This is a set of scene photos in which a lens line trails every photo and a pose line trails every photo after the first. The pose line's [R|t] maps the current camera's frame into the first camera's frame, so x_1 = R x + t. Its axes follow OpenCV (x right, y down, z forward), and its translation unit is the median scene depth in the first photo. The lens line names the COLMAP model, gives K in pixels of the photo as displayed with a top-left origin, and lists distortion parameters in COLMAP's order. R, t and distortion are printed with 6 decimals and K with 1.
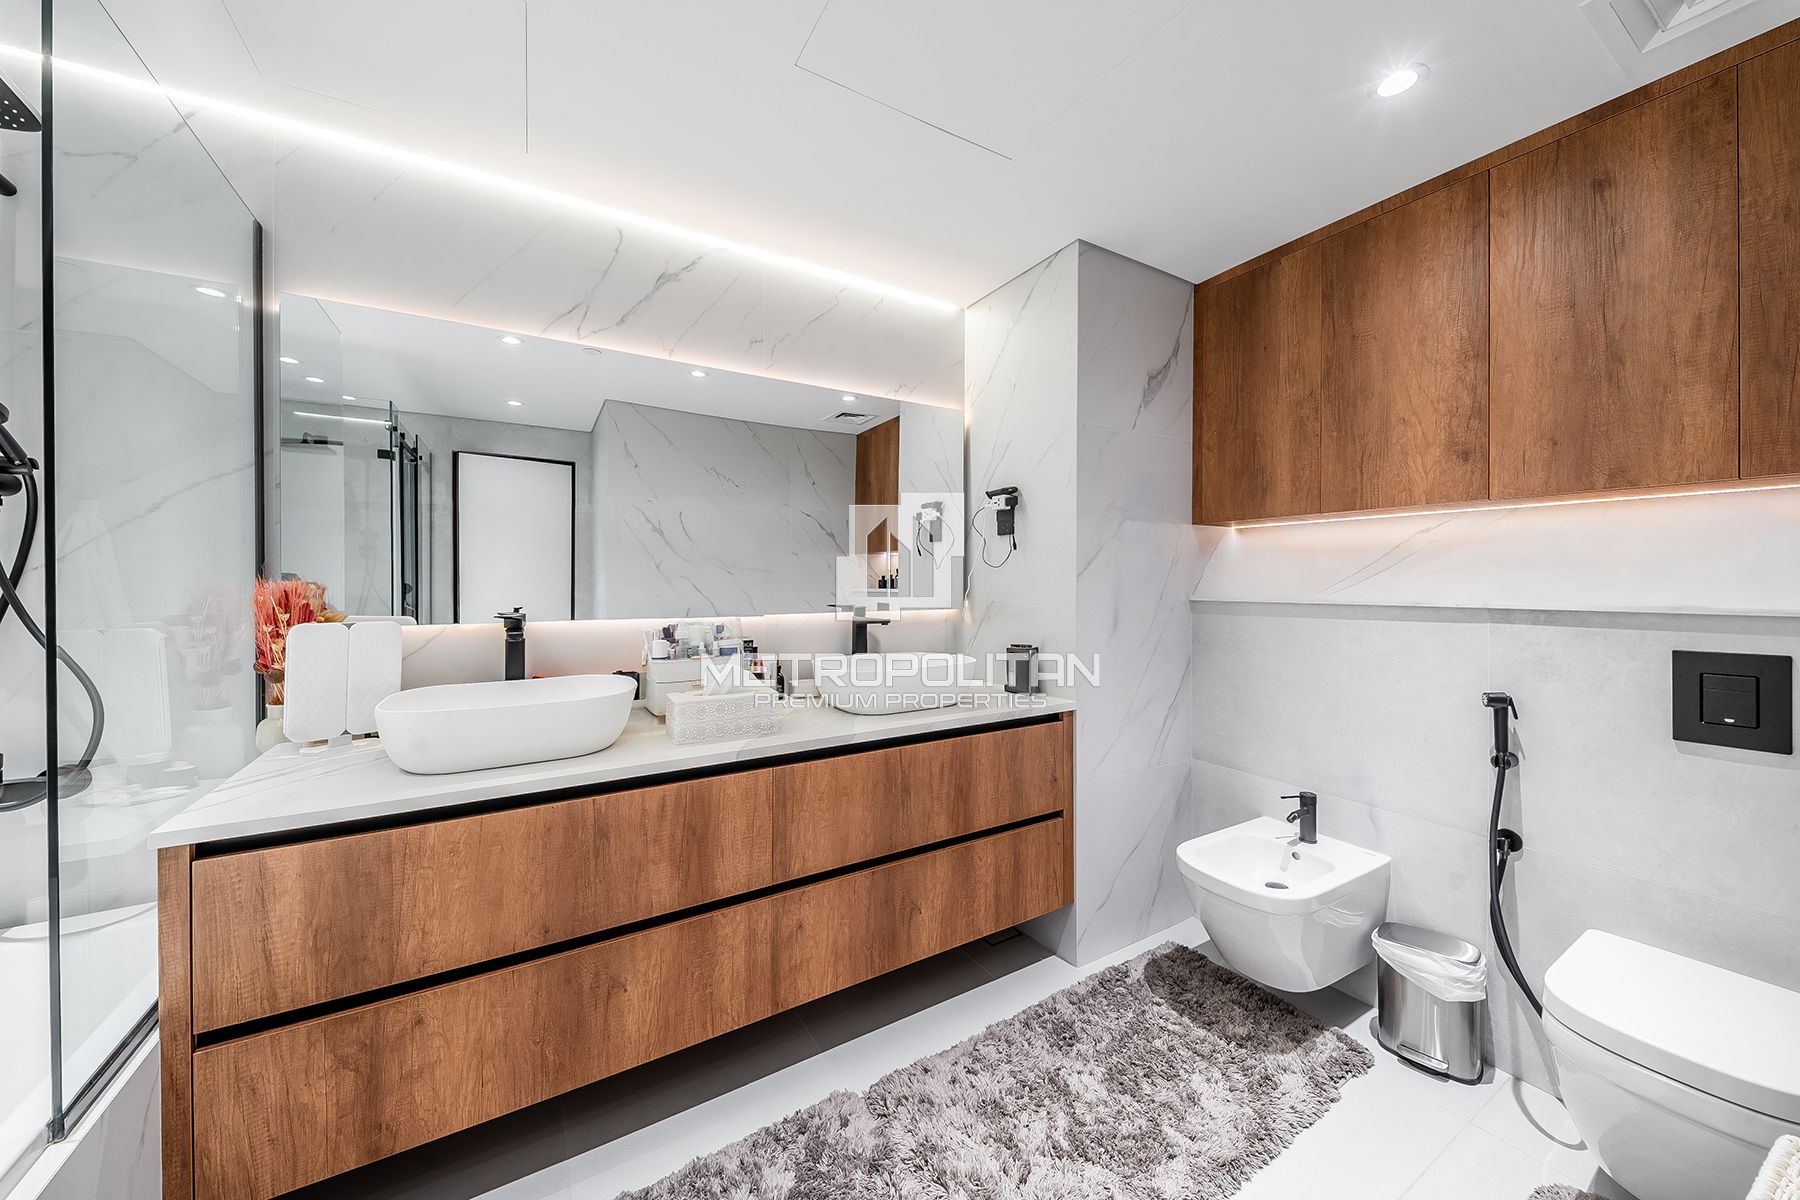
lens RADIAL K [[625.7, 0, 900.6], [0, 625.7, 587.8], [0, 0, 1]] dist [0.002345, -0.002202]
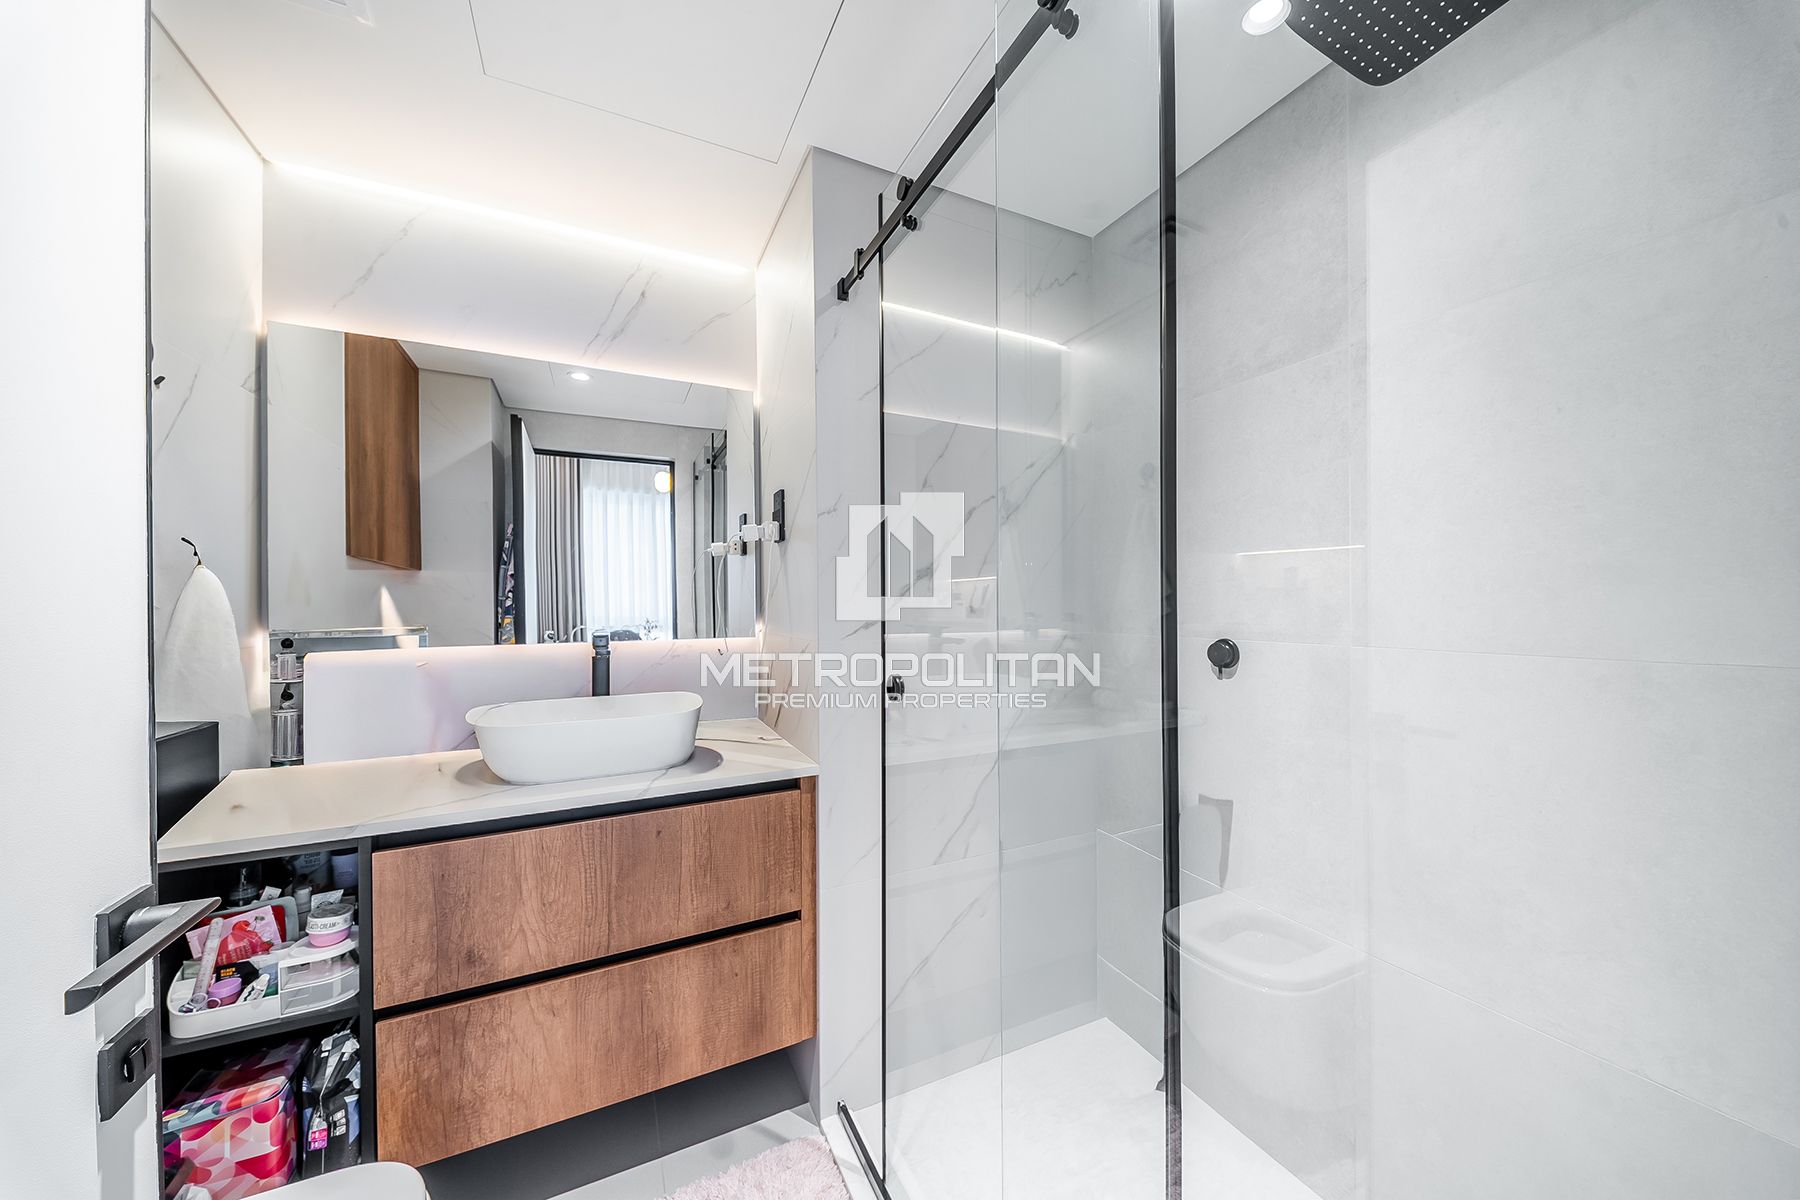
lens RADIAL K [[625.7, 0, 903.6], [0, 625.7, 599.0], [0, 0, 1]] dist [0.002345, -0.002202]
pose [[0.996458, -0.008488, -0.083657, 0.359596], [0.007556, 0.999906, -0.011453, -0.003823], [0.083746, 0.010781, 0.996429, 0.215662]]
